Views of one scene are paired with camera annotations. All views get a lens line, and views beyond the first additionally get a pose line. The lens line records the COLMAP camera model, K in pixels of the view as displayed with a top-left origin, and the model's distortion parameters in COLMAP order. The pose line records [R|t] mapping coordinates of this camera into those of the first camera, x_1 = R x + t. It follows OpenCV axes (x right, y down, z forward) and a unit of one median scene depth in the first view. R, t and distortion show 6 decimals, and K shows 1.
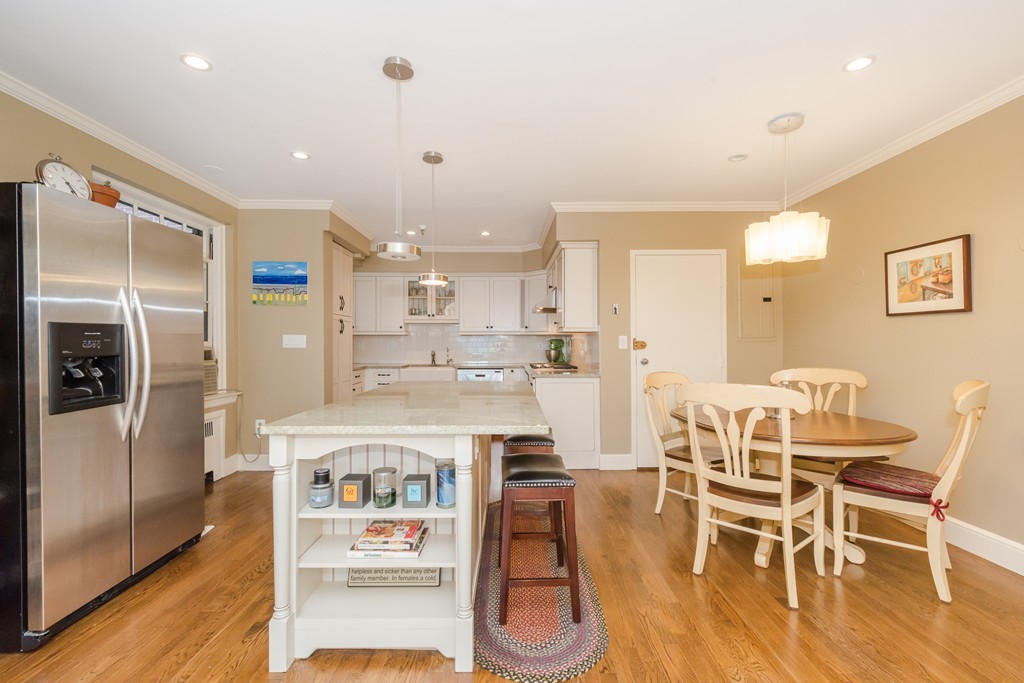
lens RADIAL K [[437.2, 0, 512.0], [0, 437.2, 341.5], [0, 0, 1]] dist [0.000101, -0.000215]
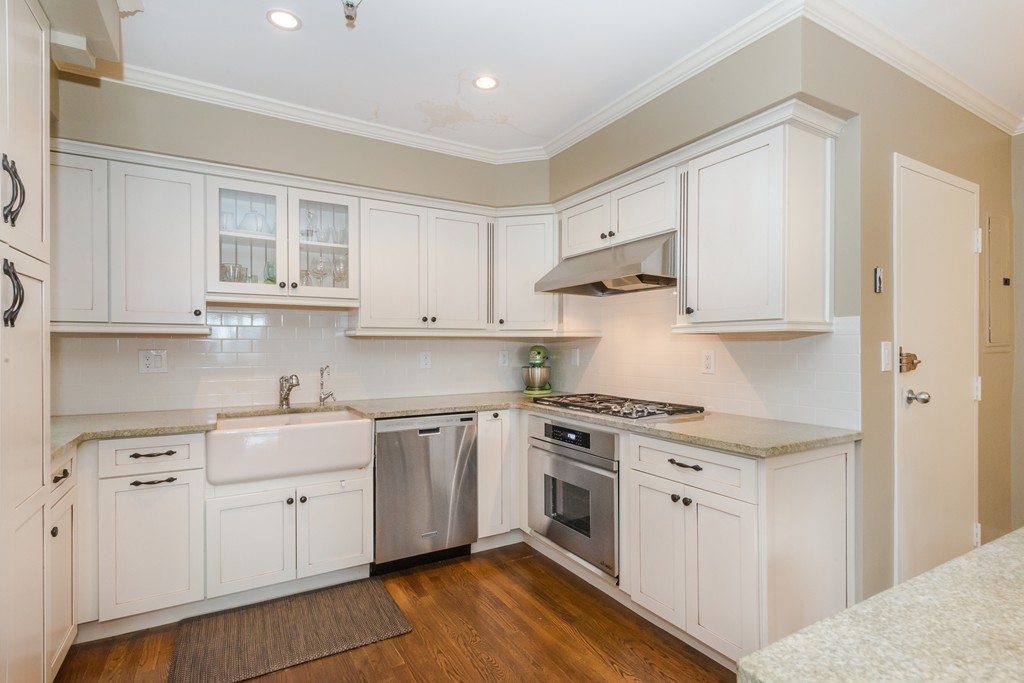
lens RADIAL K [[501.1, 0, 514.4], [0, 501.1, 345.8], [0, 0, 1]] dist [0.002536, -0.000037]
pose [[0.869234, 0.000349, 0.494401, -0.336374], [-0.001760, 0.999996, 0.002387, -0.009859], [-0.494398, -0.002945, 0.869231, 0.740187]]
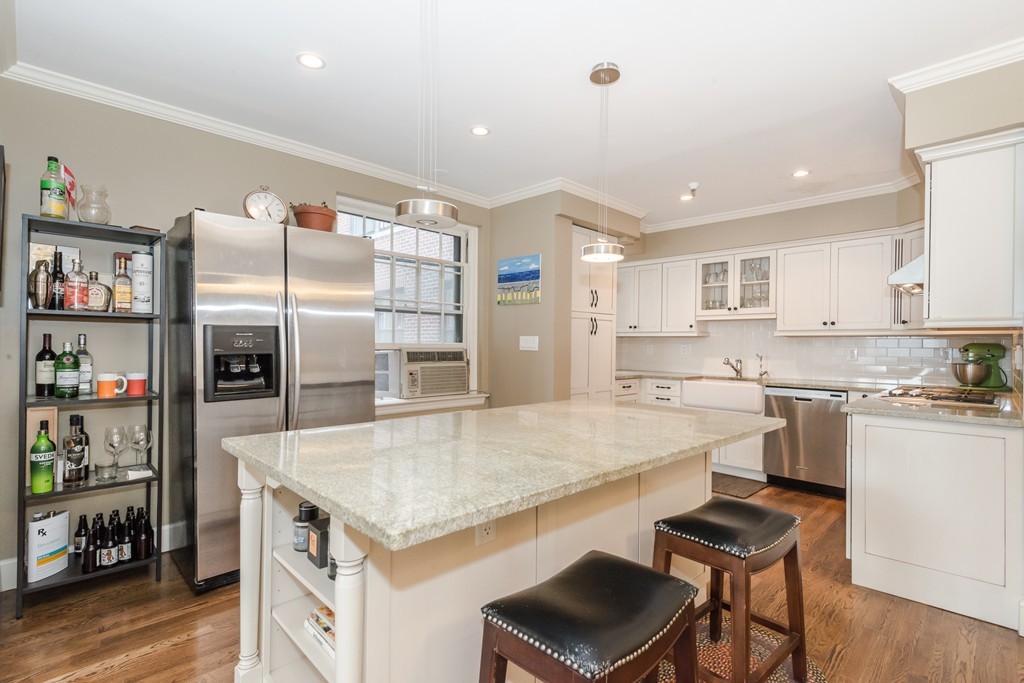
lens RADIAL K [[481.5, 0, 512.0], [0, 481.5, 341.5], [0, 0, 1]] dist [0.004484, 0.000213]
pose [[0.689802, 0.003793, -0.723988, 0.199110], [-0.008831, 0.999956, -0.003175, -0.000748], [0.723944, 0.008584, 0.689805, 0.286028]]
